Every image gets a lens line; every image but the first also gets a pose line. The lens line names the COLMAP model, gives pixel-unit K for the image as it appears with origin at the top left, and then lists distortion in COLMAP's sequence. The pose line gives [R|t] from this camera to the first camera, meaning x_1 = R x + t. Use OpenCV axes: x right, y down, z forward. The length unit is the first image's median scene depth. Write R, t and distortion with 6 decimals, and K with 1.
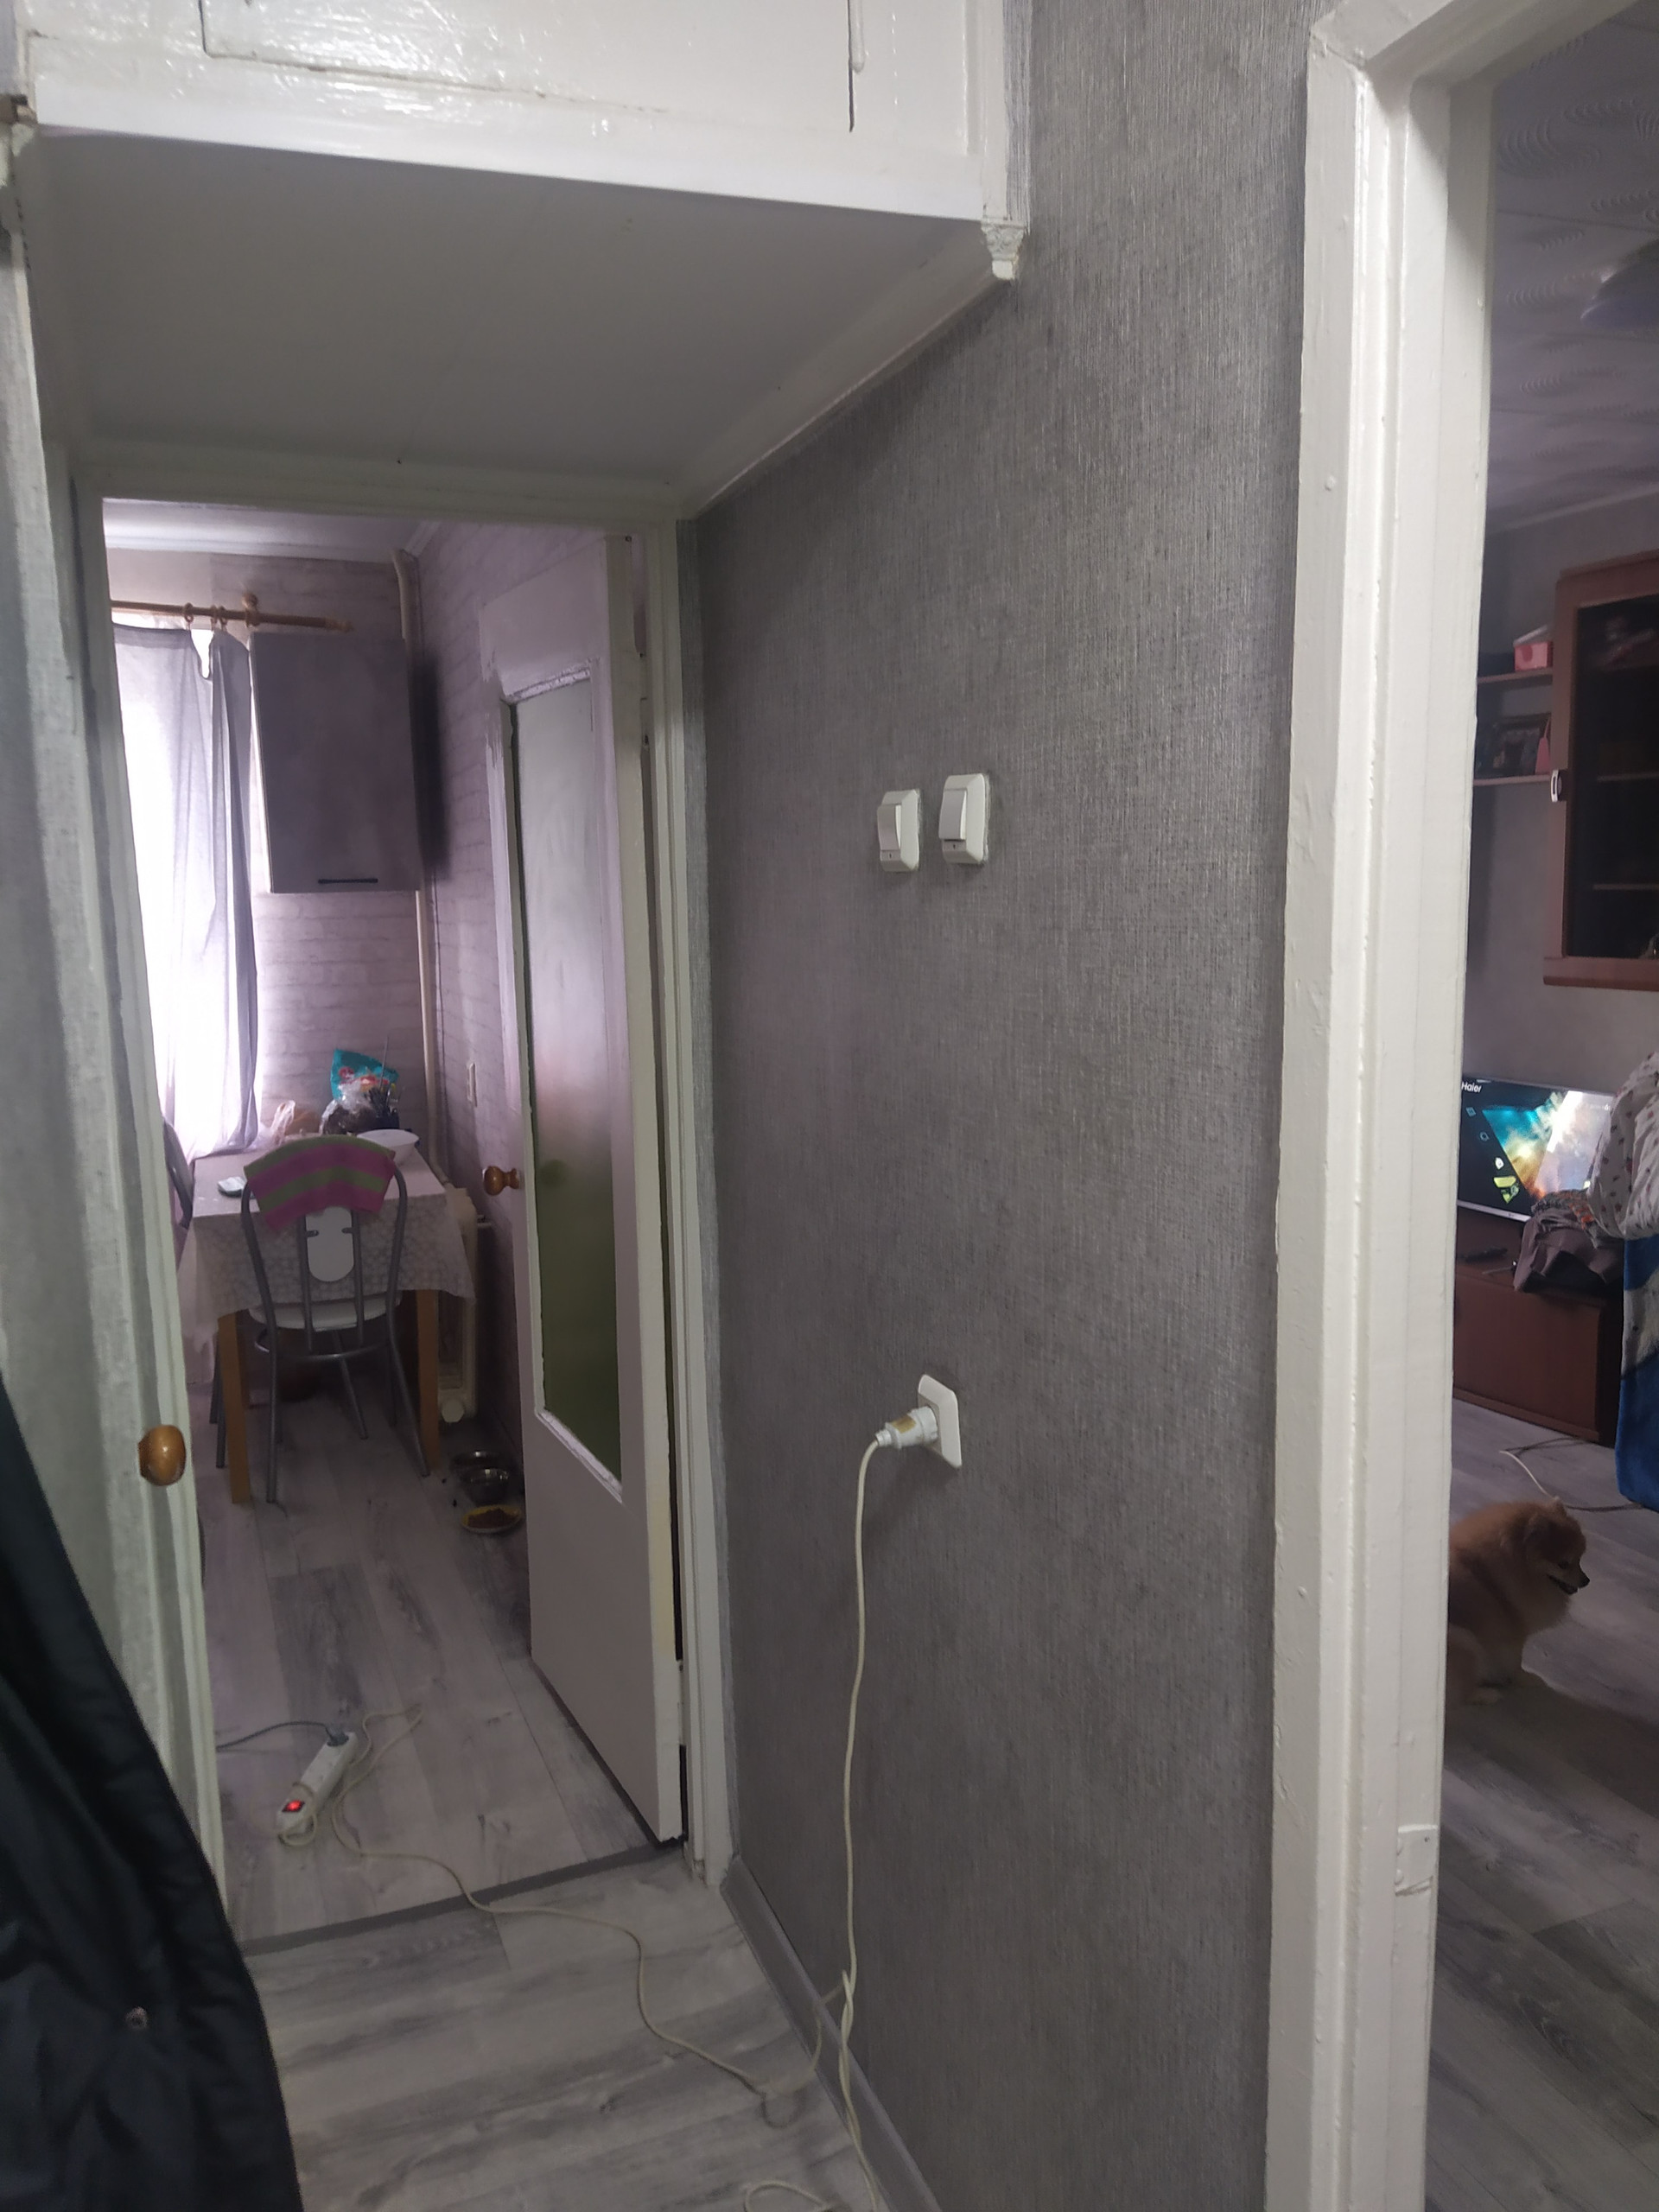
lens RADIAL K [[1625.0, 0, 826.8], [0, 1625.0, 1107.8], [0, 0, 1]] dist [0.121155, -0.174821]
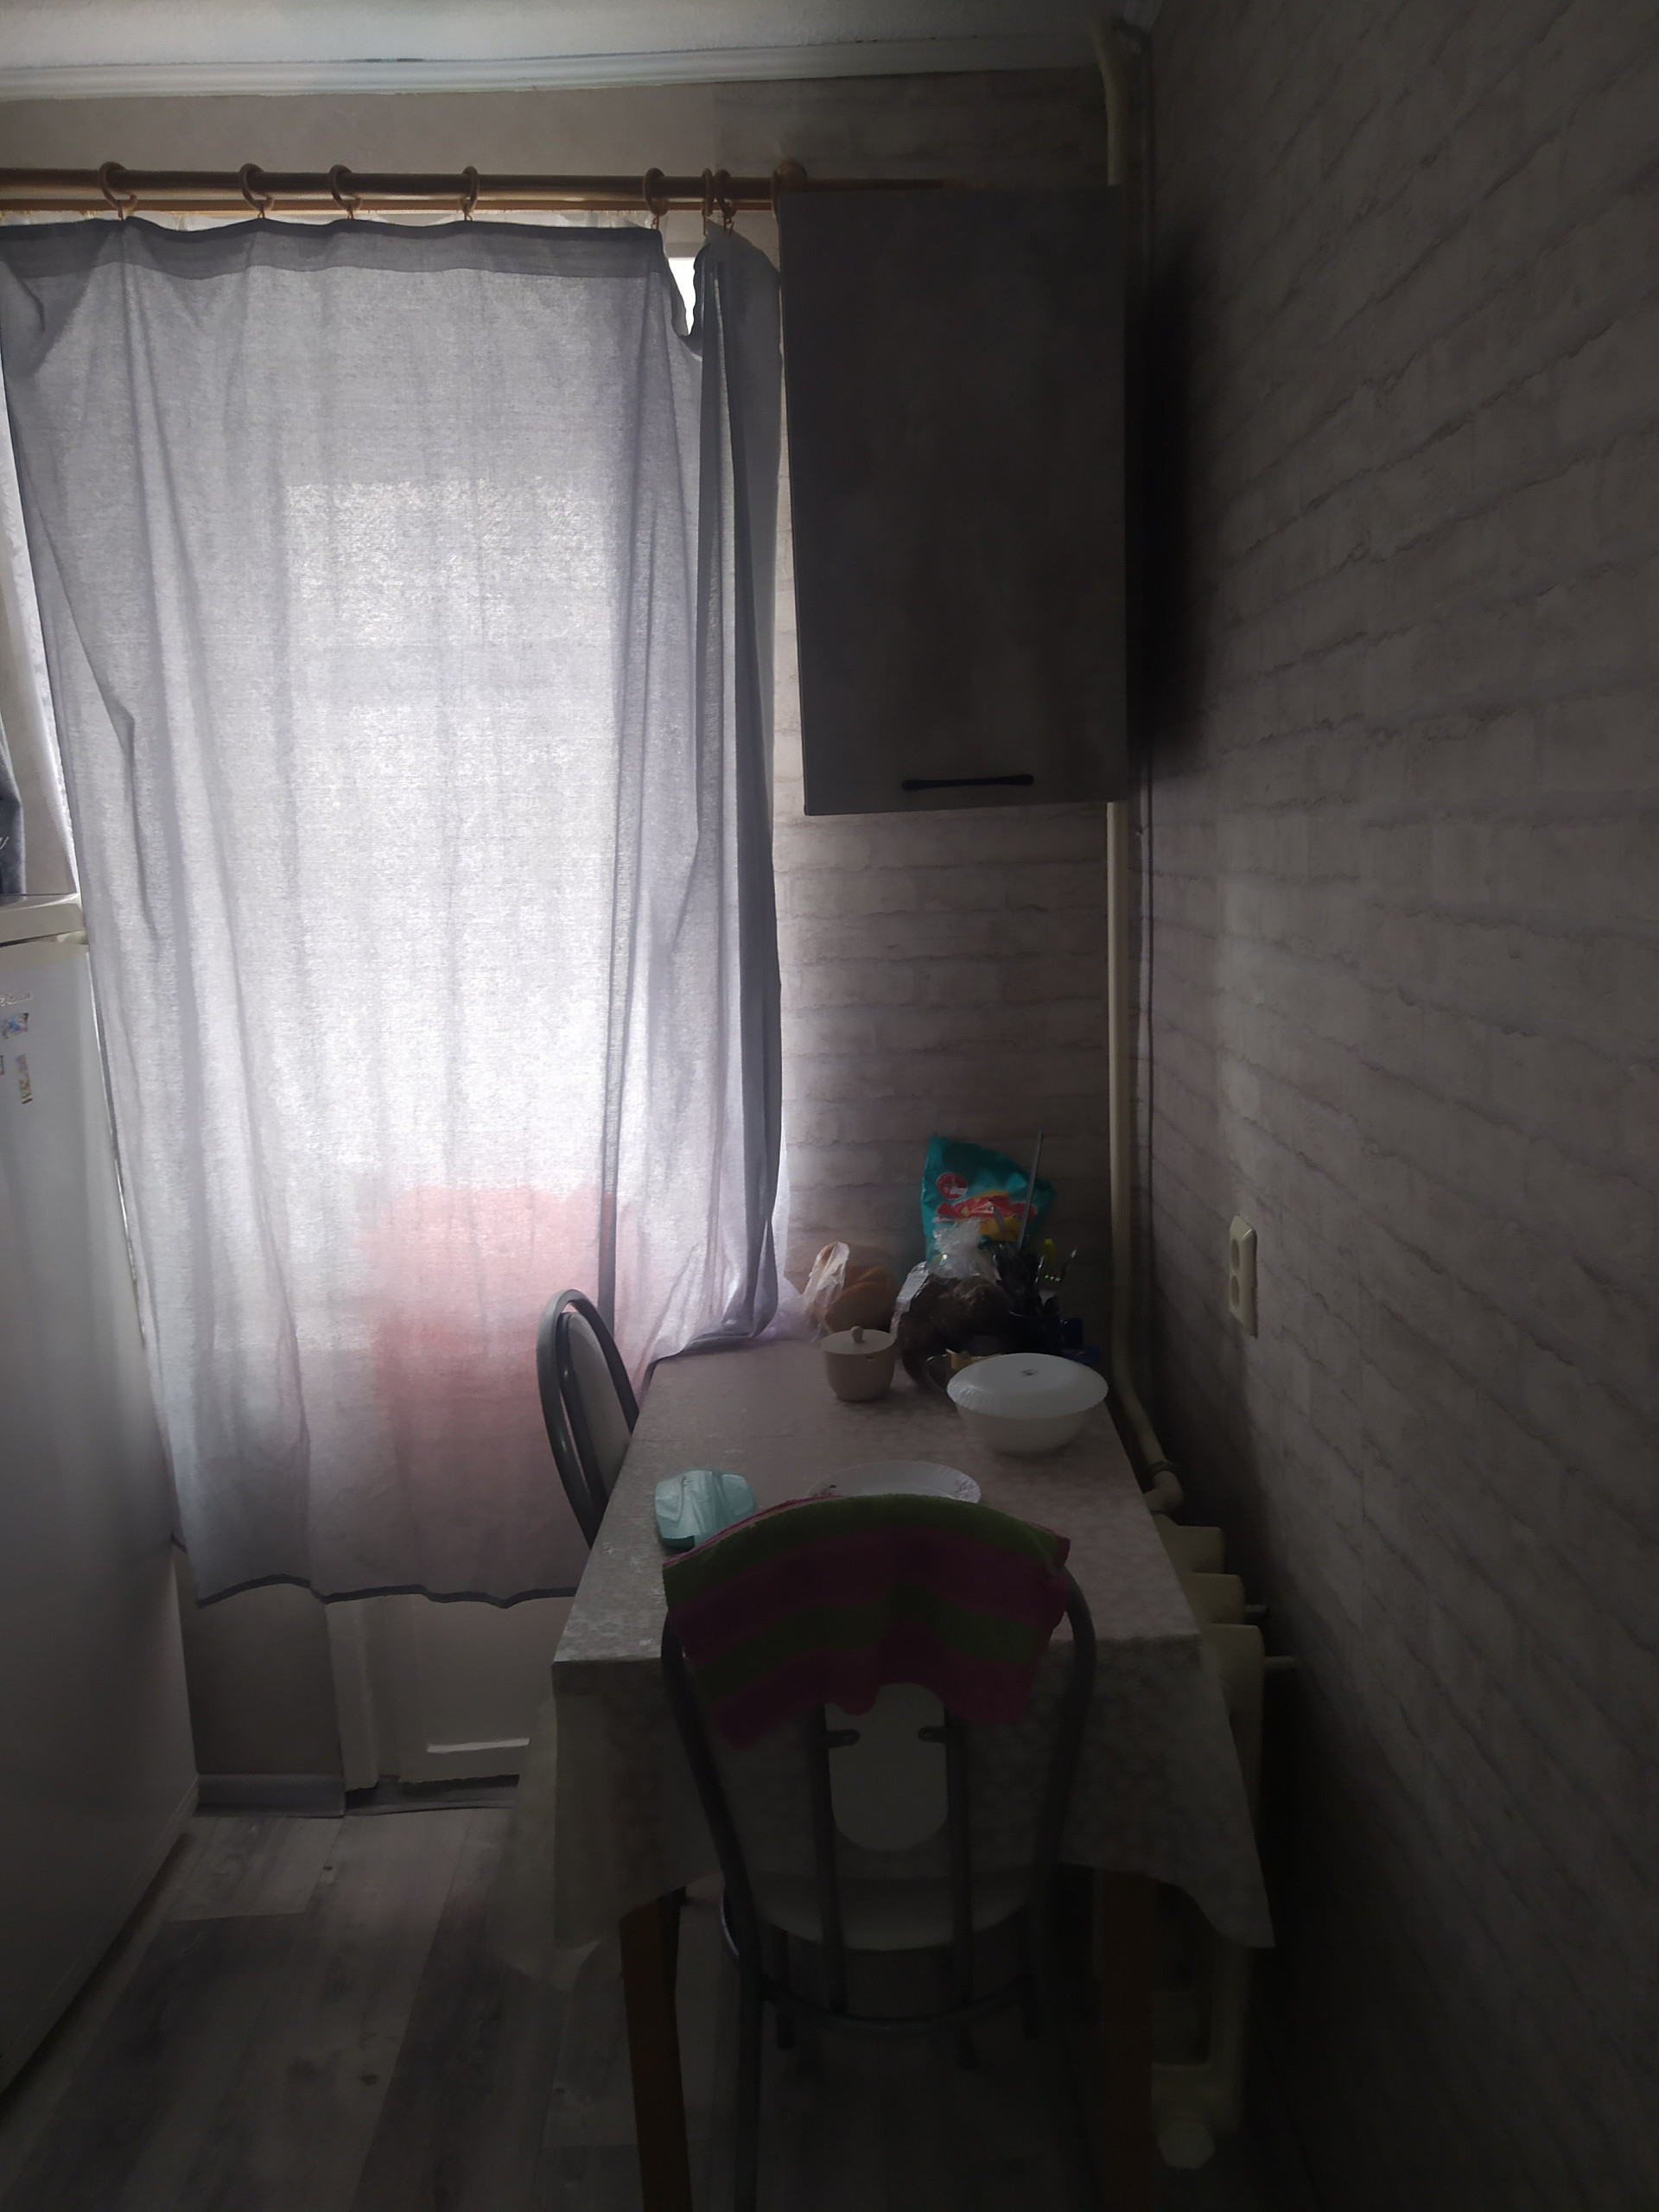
lens RADIAL K [[1625.0, 0, 826.8], [0, 1625.0, 1107.8], [0, 0, 1]] dist [0.121155, -0.174821]
pose [[0.932287, 0.042263, -0.359241, -0.164845], [-0.026317, 0.998444, 0.049168, -0.071380], [0.360760, -0.036385, 0.931949, 0.571670]]
